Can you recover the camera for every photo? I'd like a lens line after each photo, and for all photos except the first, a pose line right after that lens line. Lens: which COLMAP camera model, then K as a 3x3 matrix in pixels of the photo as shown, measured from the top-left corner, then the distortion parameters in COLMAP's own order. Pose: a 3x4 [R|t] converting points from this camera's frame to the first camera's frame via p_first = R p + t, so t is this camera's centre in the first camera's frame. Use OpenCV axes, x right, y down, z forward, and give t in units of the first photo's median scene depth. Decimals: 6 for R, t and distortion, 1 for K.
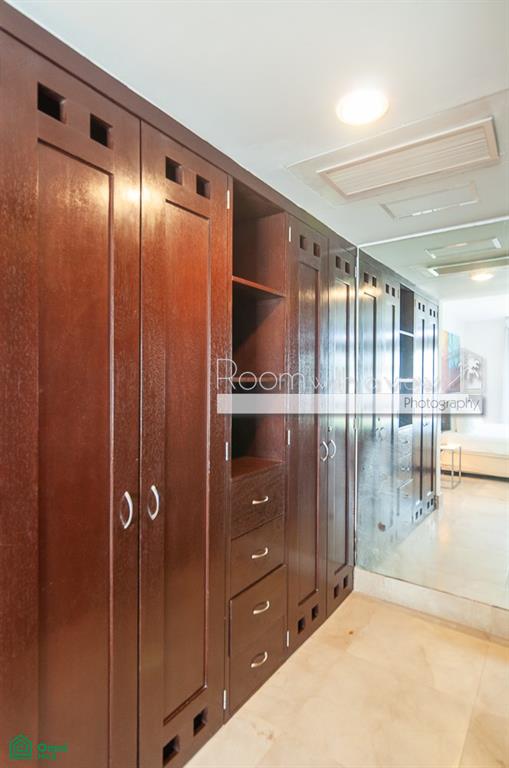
lens RADIAL K [[410.4, 0, 254.7], [0, 410.4, 387.3], [0, 0, 1]] dist [0.002246, 0.000429]
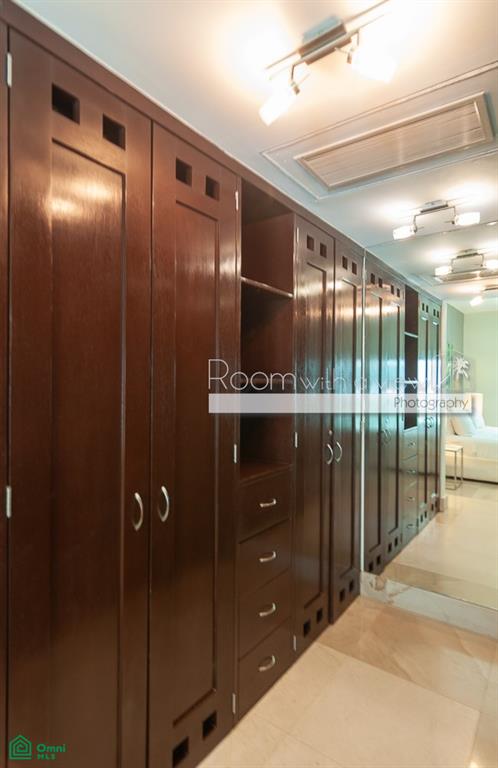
lens RADIAL K [[452.0, 0, 249.0], [0, 452.0, 384.0], [0, 0, 1]] dist [-0.002802, -0.000670]
pose [[0.999489, 0.003547, 0.031766, -0.064378], [-0.003215, 0.999940, -0.010500, 0.001225], [-0.031801, 0.010392, 0.999440, -0.088455]]
